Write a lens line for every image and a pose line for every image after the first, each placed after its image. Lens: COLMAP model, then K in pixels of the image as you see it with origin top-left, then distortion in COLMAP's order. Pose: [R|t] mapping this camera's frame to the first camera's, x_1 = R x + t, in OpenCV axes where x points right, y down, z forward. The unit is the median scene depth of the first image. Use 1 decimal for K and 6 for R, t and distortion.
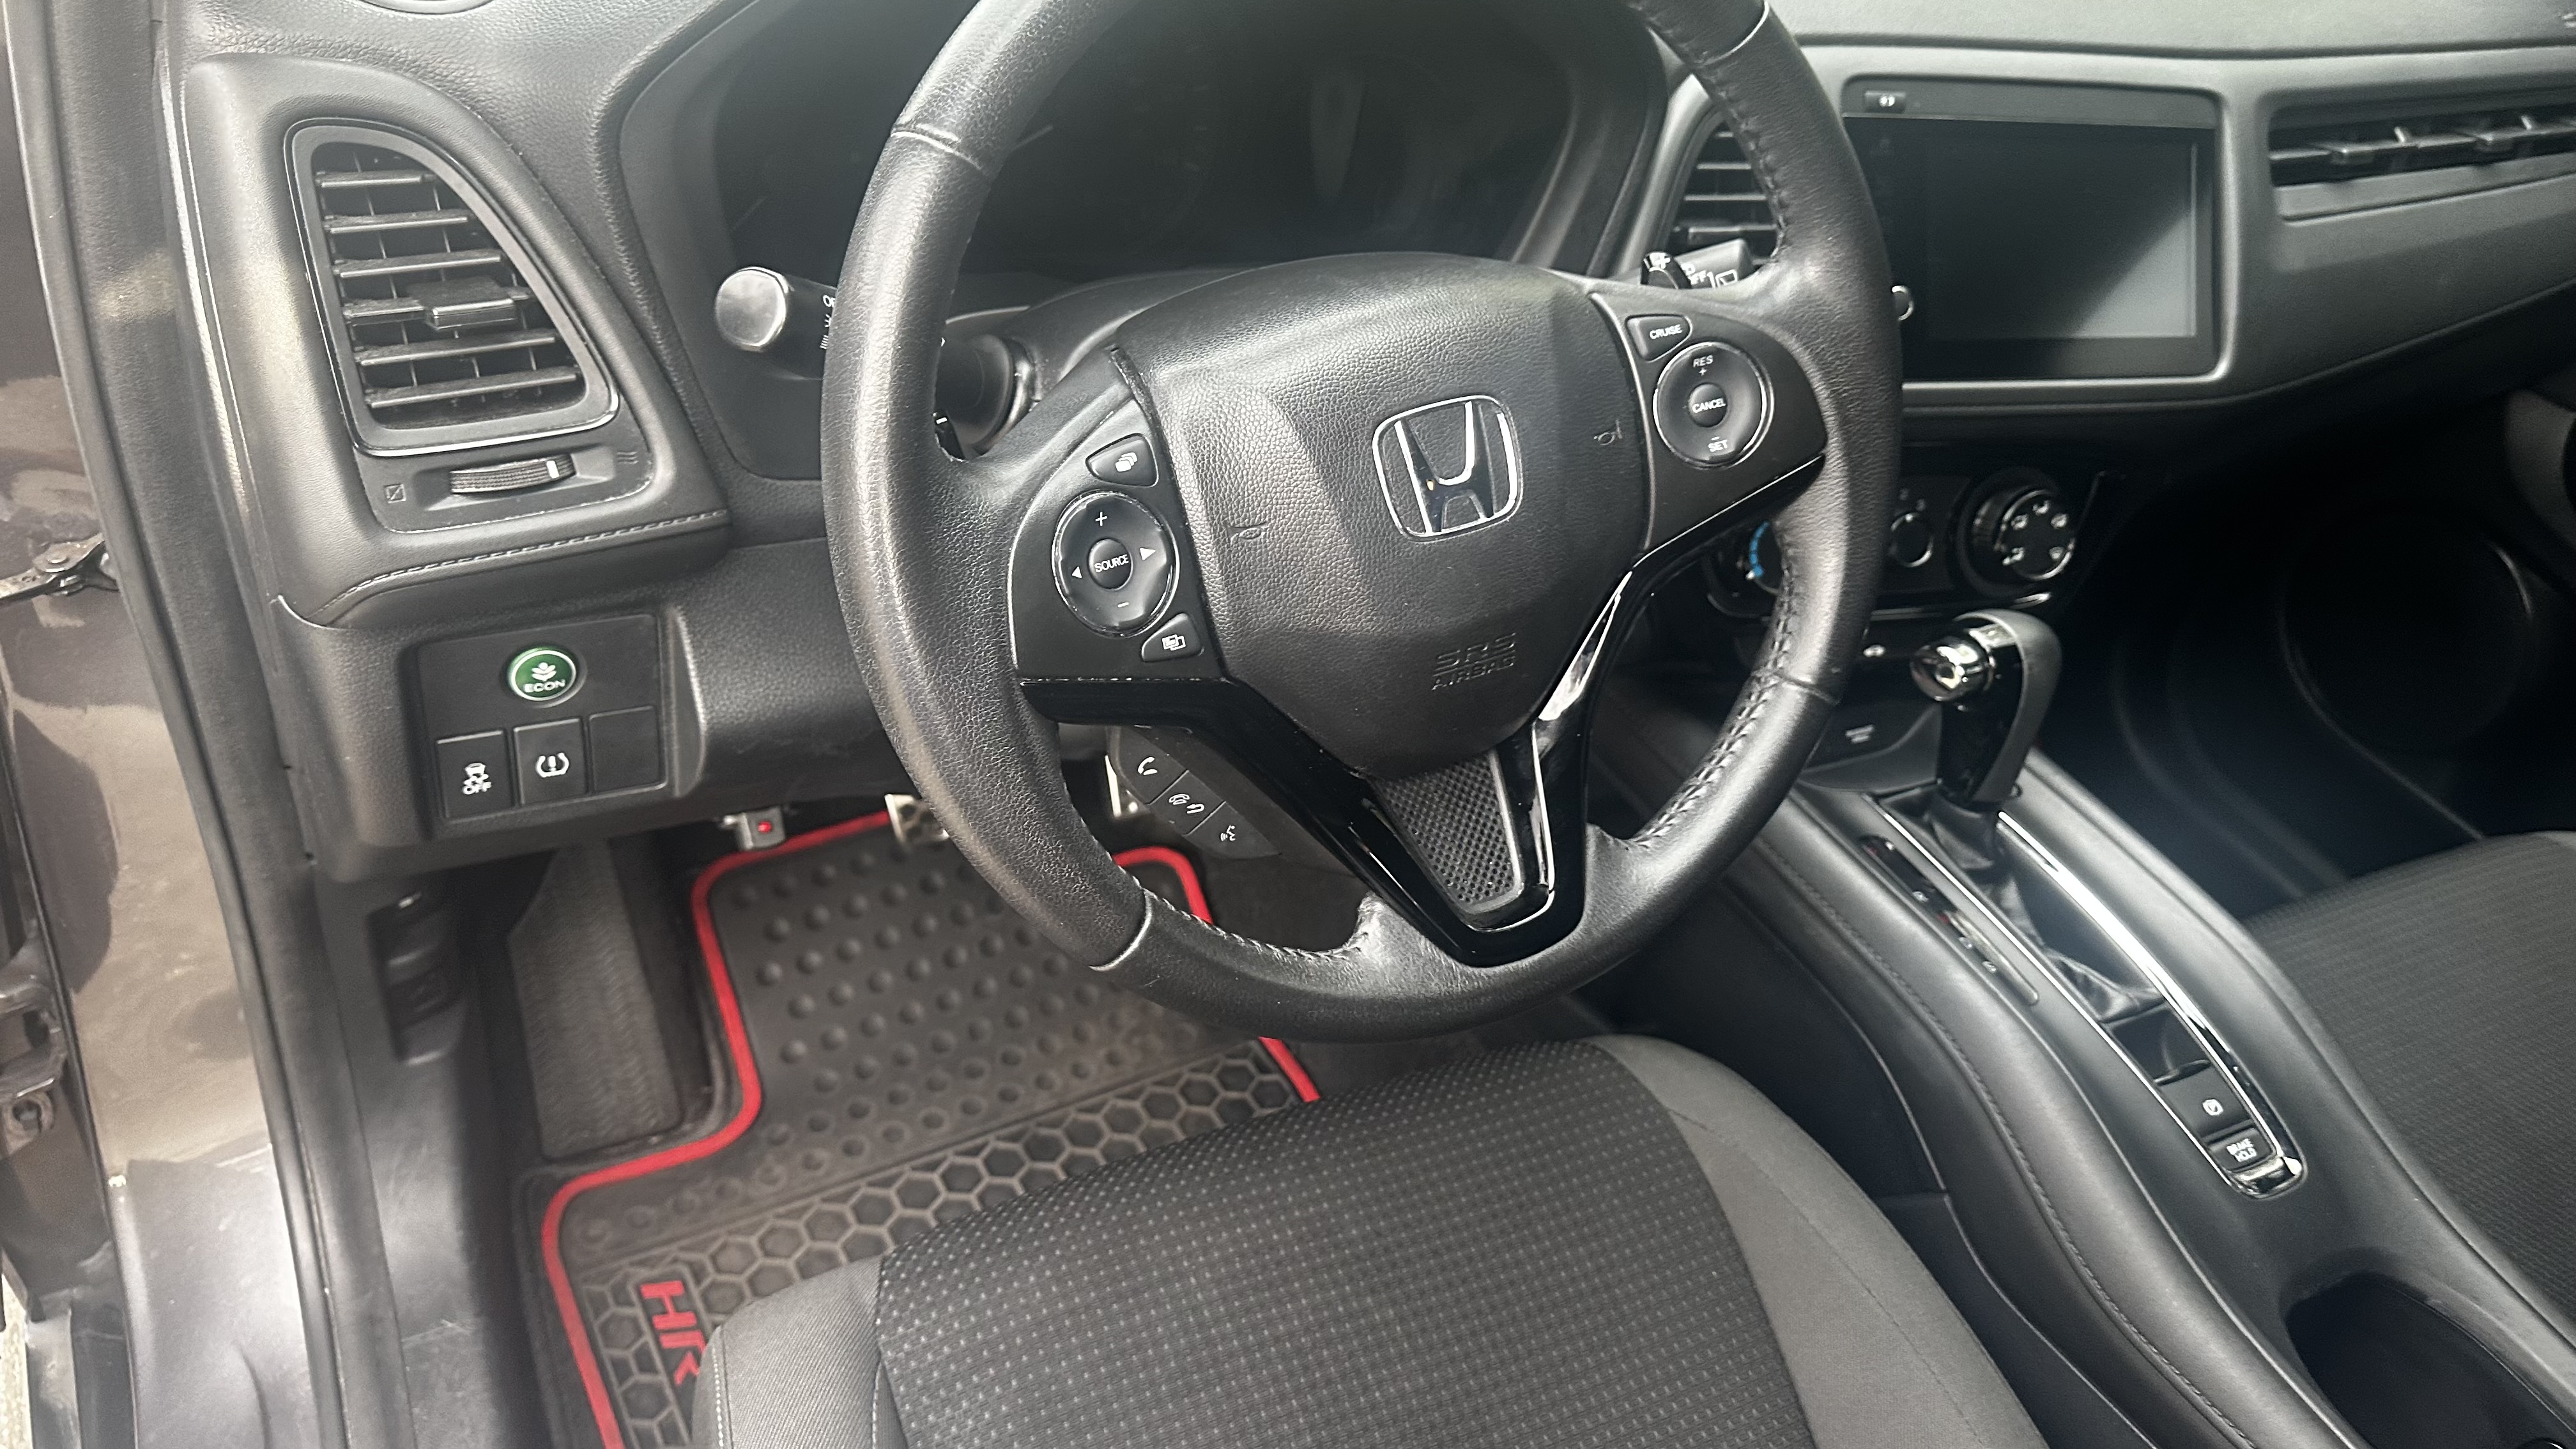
lens RADIAL K [[1784.9, 0, 1286.2], [0, 1784.9, 715.2], [0, 0, 1]] dist [0.034006, -0.045390]
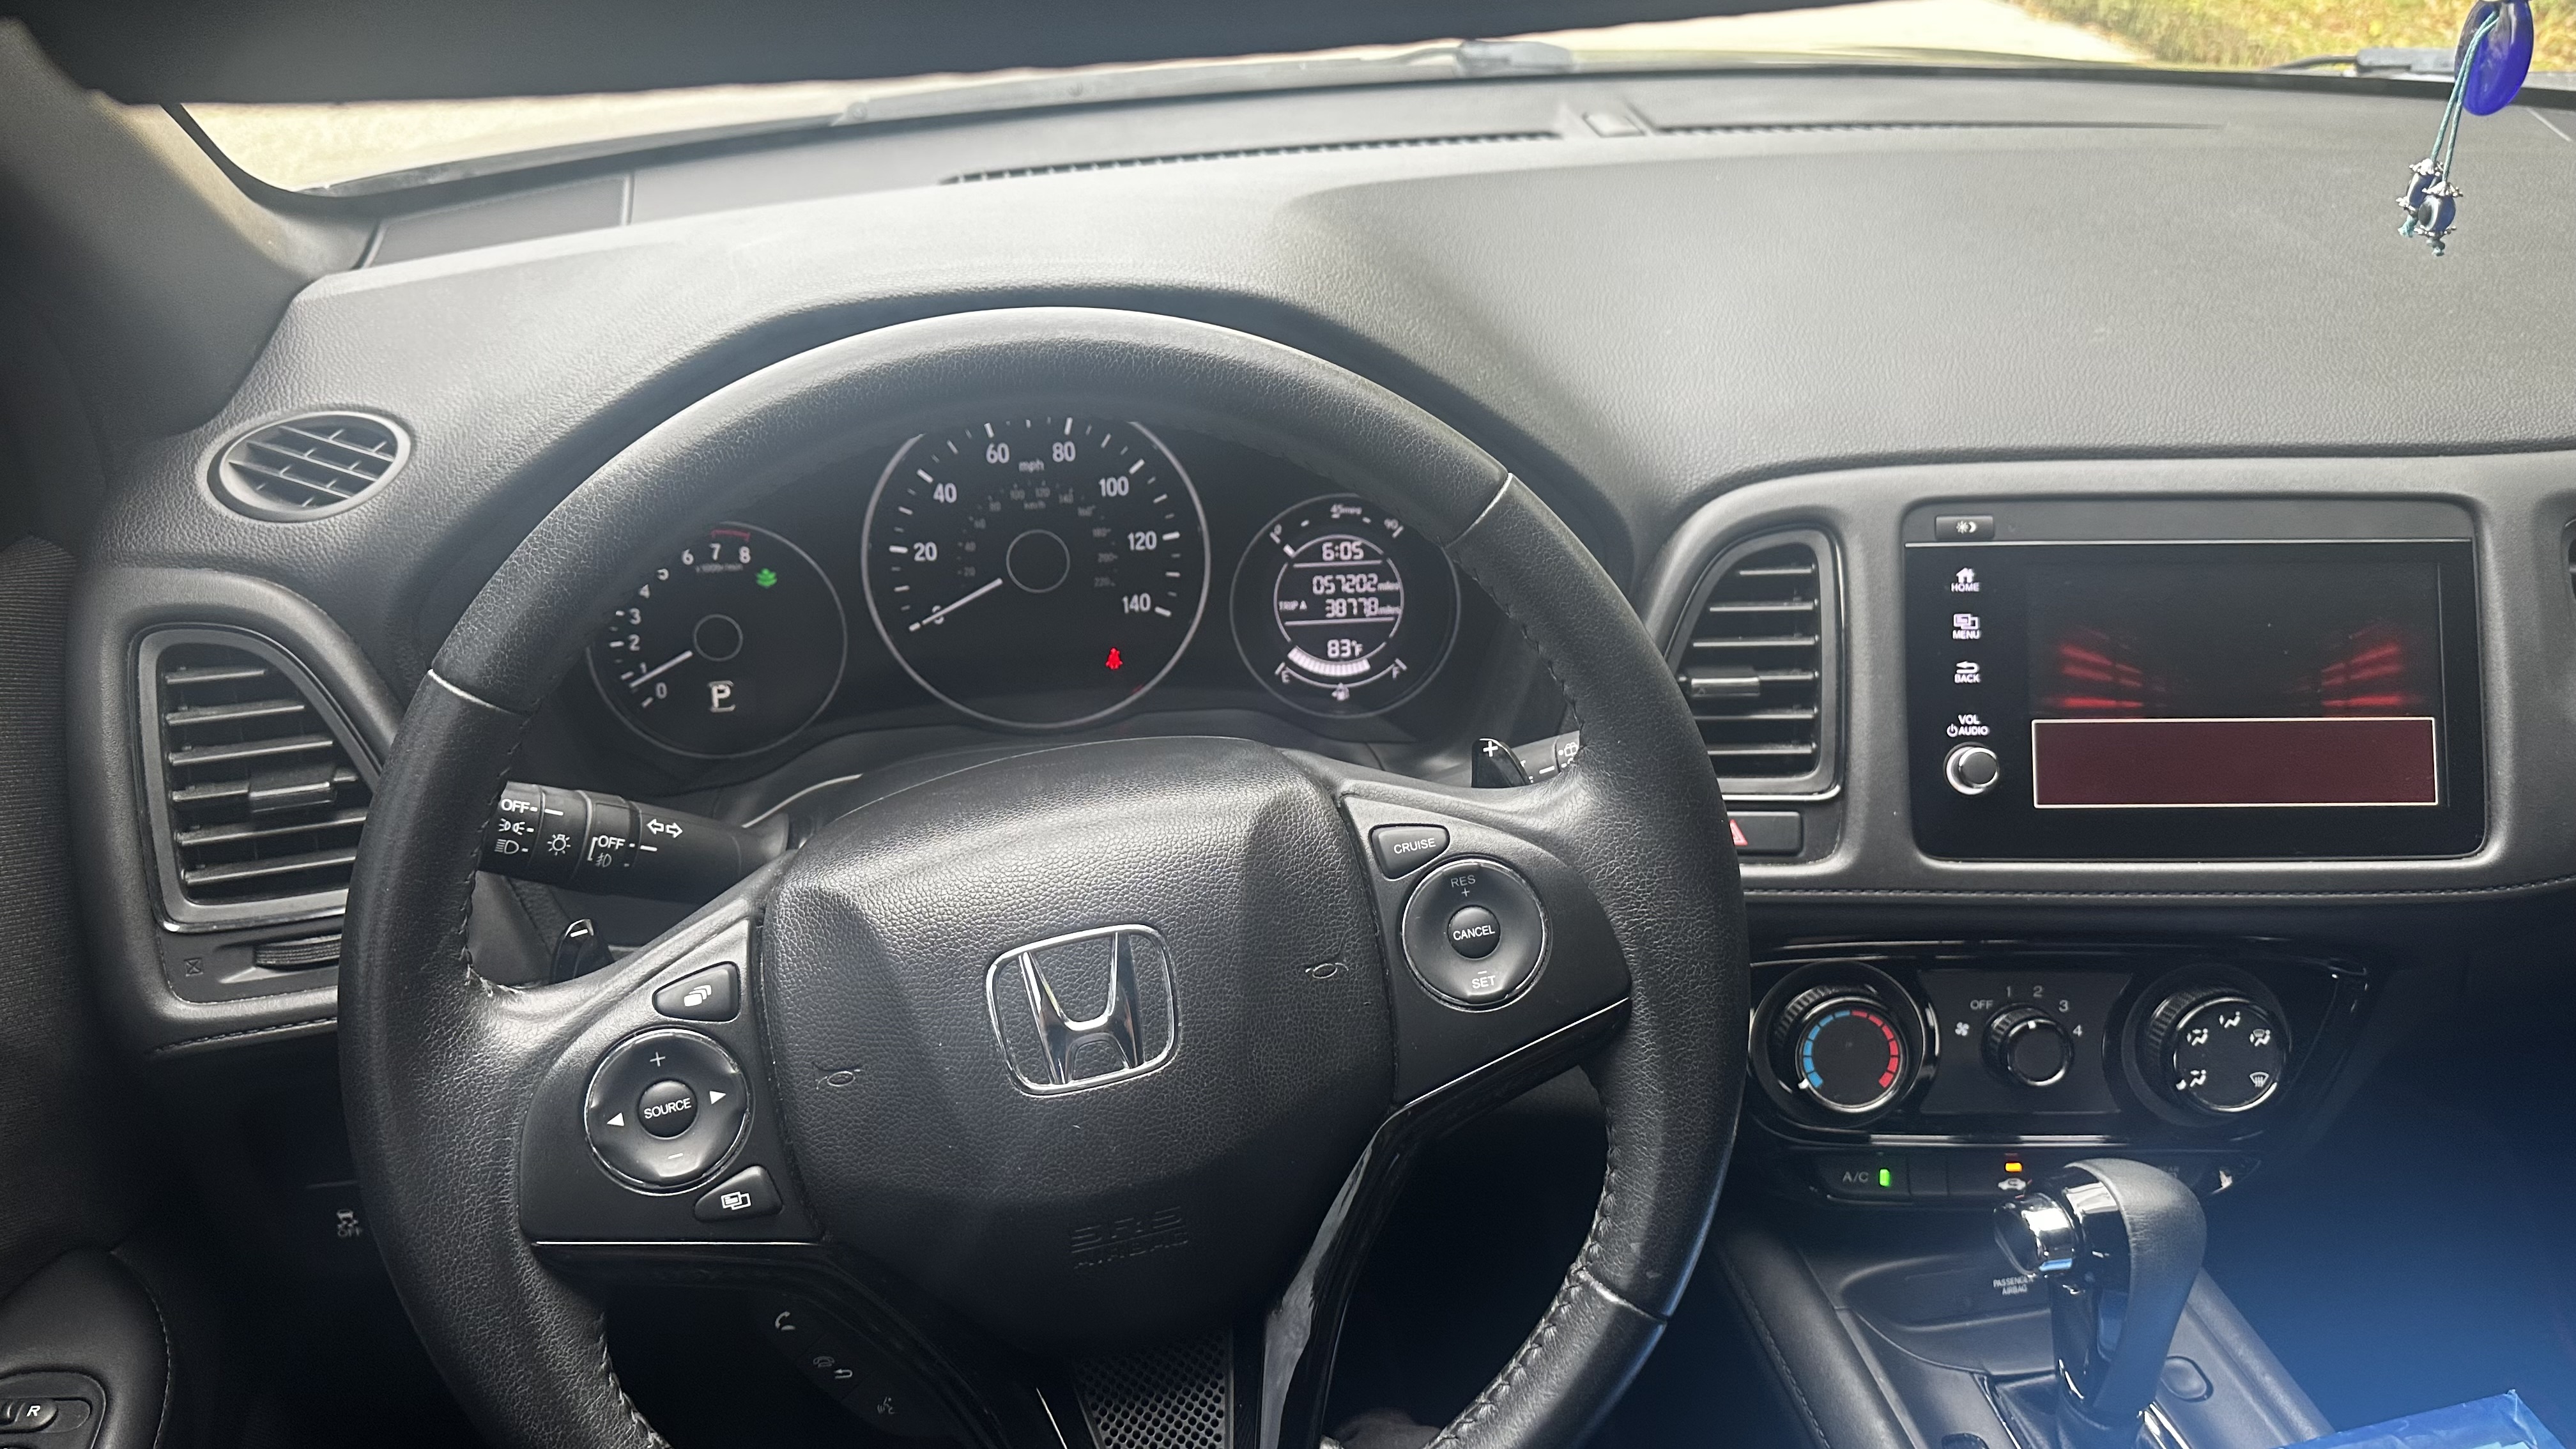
lens RADIAL K [[1814.2, 0, 1279.0], [0, 1814.2, 713.8], [0, 0, 1]] dist [0.034845, -0.047145]
pose [[0.947928, 0.013388, -0.318202, 0.302274], [-0.069295, 0.983850, -0.165037, -0.093391], [0.310854, 0.178493, 0.933547, 0.120175]]
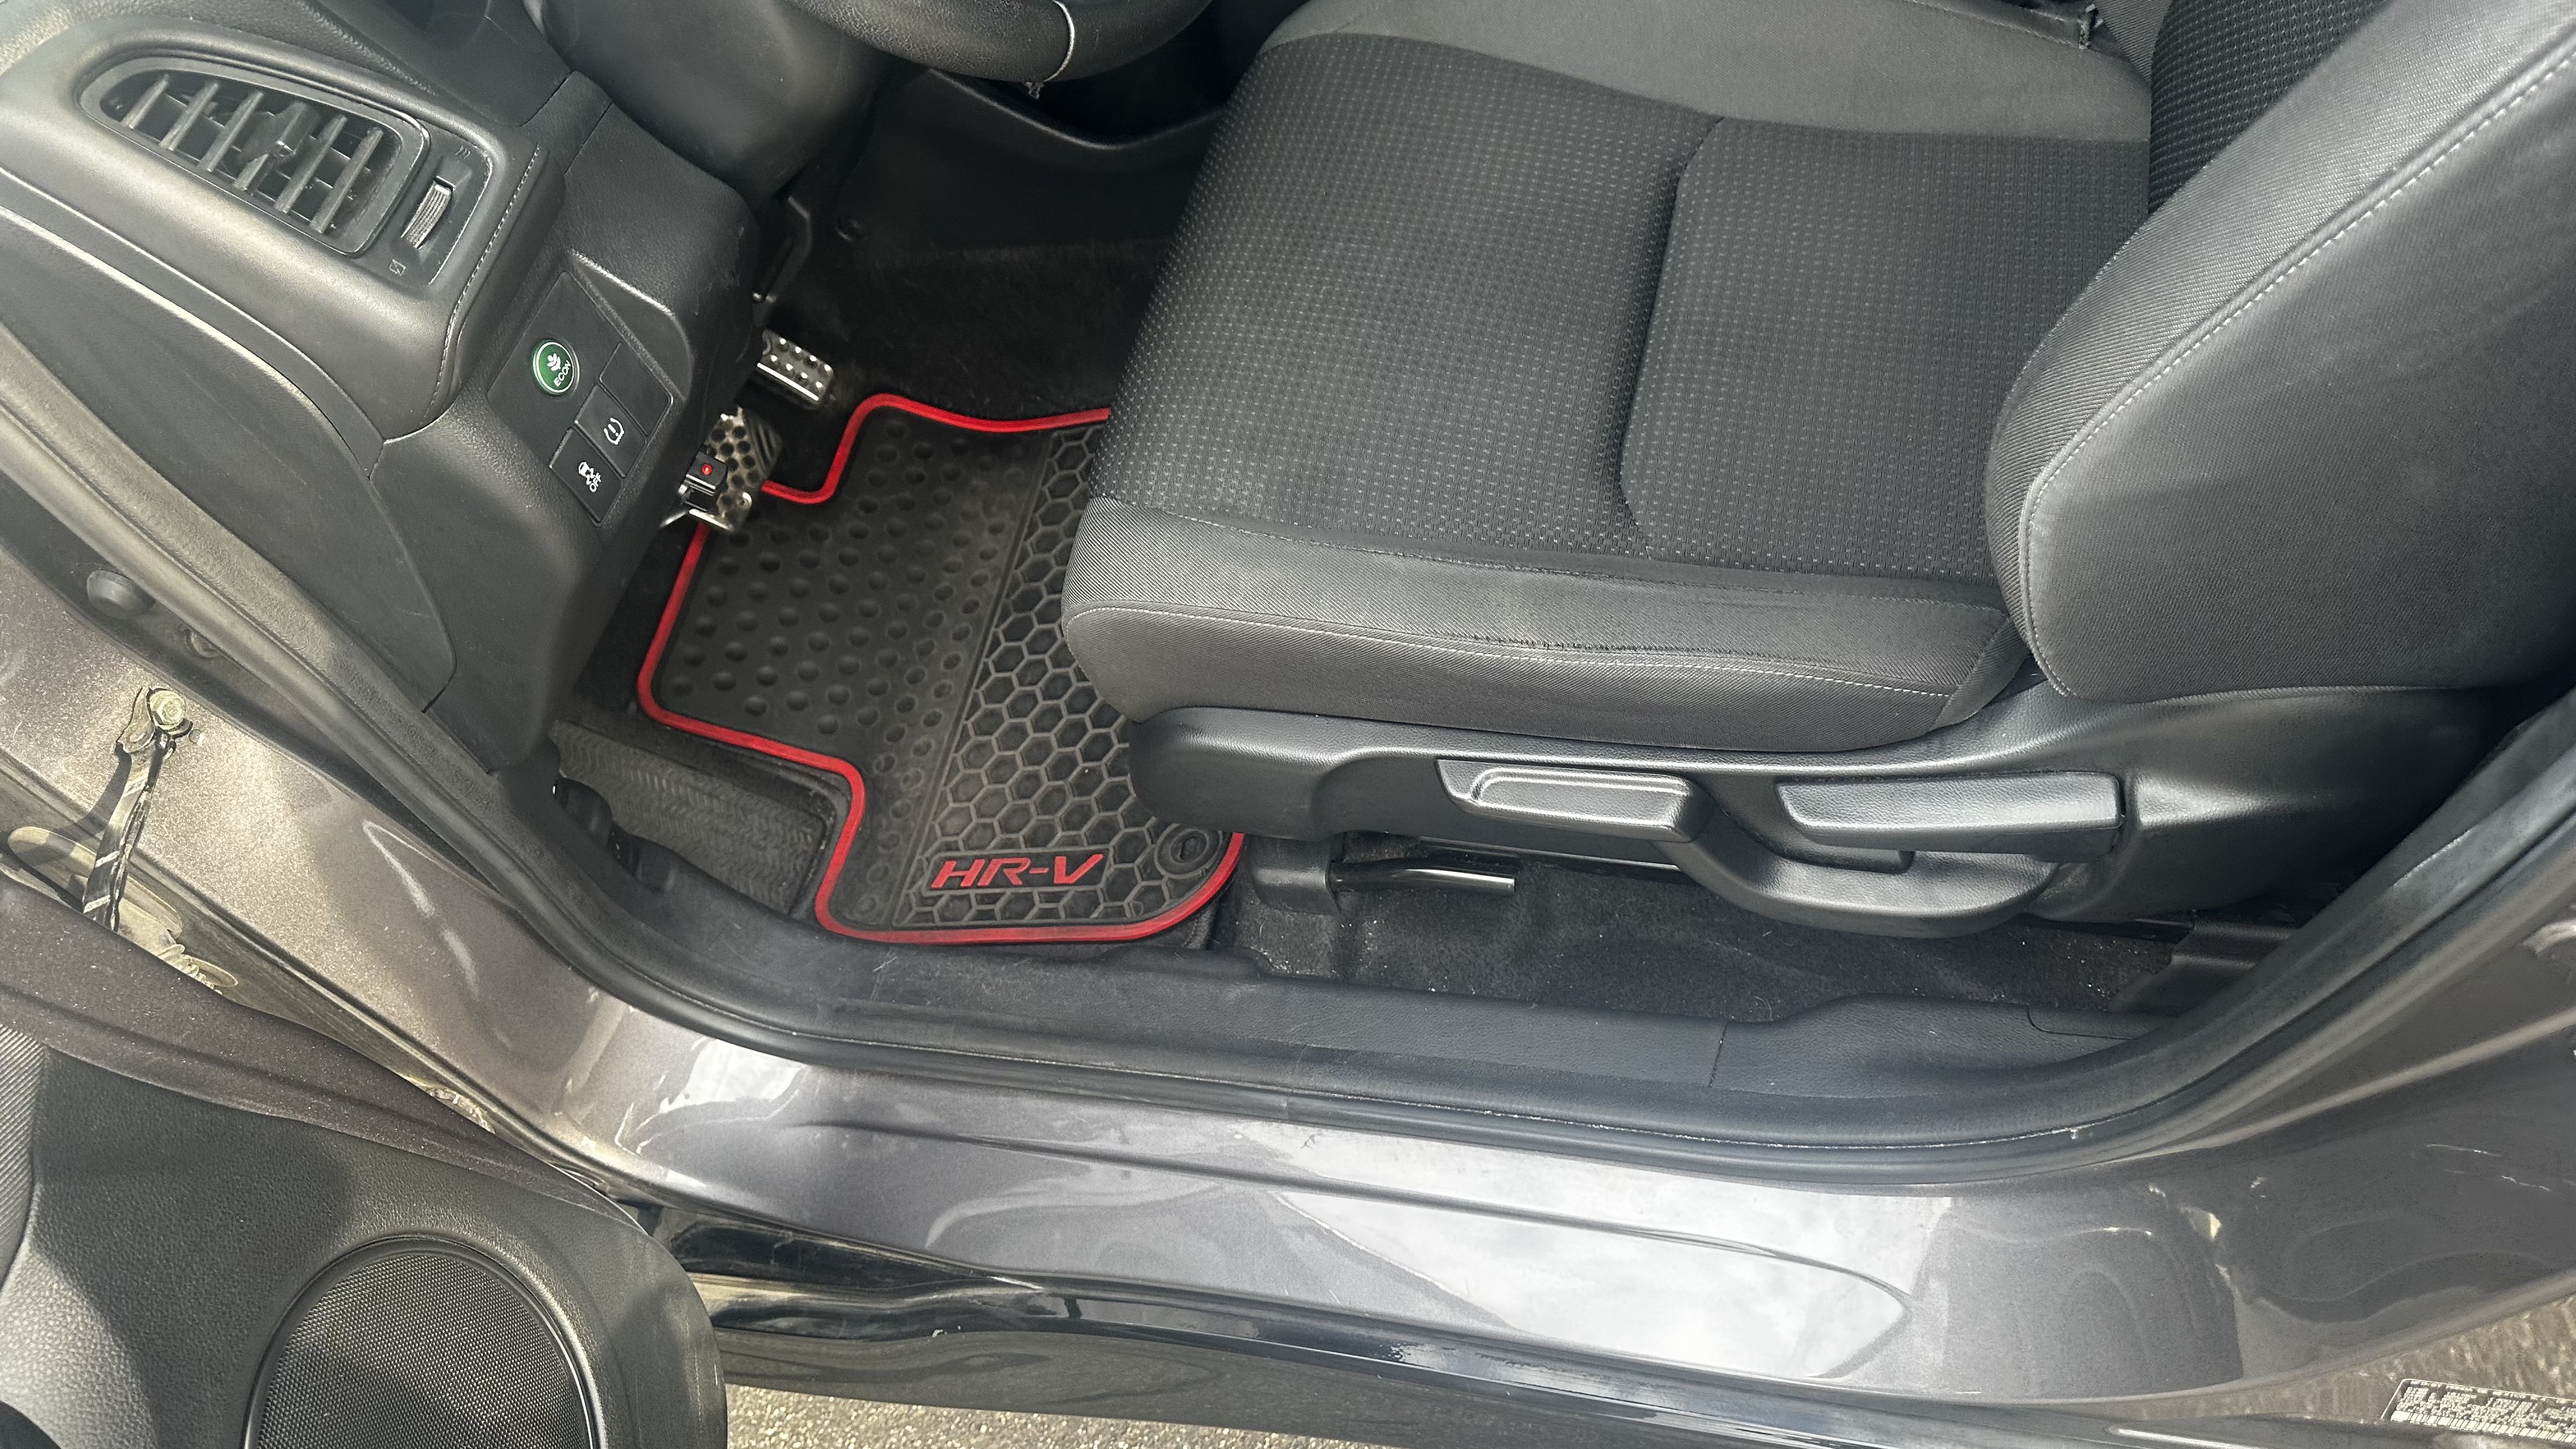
lens RADIAL K [[1822.9, 0, 1268.7], [0, 1822.9, 720.8], [0, 0, 1]] dist [0.038946, -0.046989]
pose [[0.575732, -0.803217, 0.152890, -0.412427], [0.755909, 0.594153, 0.274925, 0.113674], [-0.311664, -0.042712, 0.949232, -0.263629]]
